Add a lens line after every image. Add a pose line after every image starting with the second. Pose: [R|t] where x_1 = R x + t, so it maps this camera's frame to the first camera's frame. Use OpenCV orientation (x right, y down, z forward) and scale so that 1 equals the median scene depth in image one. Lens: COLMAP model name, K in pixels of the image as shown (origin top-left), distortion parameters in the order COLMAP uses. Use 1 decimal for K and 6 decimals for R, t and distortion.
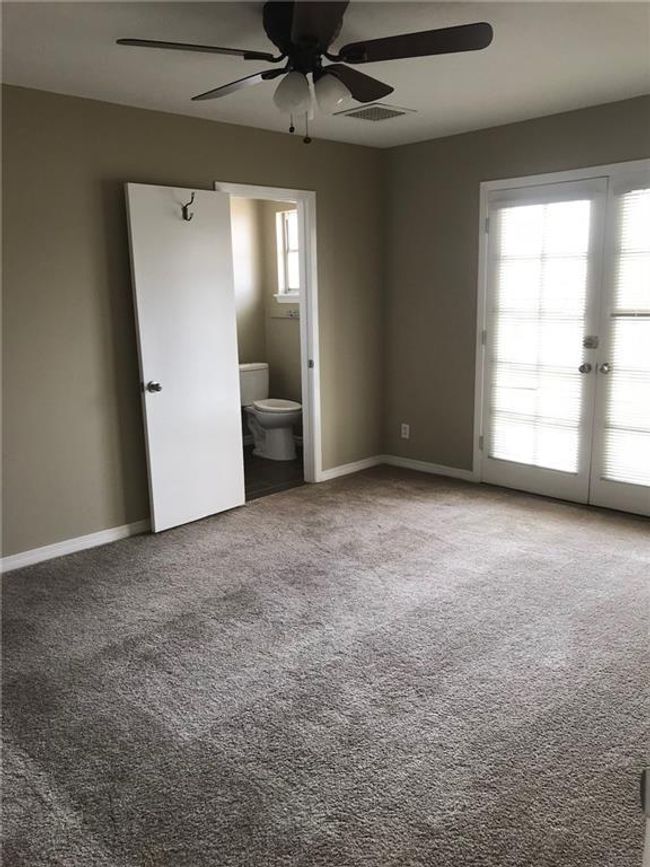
lens RADIAL K [[710.8, 0, 325.0], [0, 710.8, 433.5], [0, 0, 1]] dist [0.015678, -0.013695]
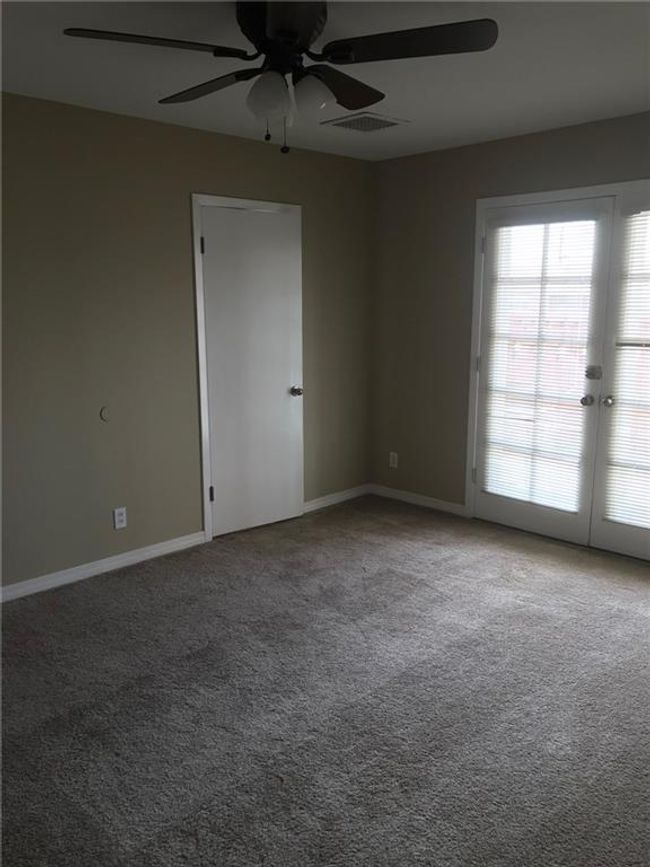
lens RADIAL K [[710.8, 0, 325.0], [0, 710.8, 433.5], [0, 0, 1]] dist [0.015678, -0.013695]
pose [[0.999790, 0.014895, 0.014093, 0.013918], [-0.014683, 0.999778, -0.015093, -0.038742], [-0.014315, 0.014883, 0.999787, 0.100276]]
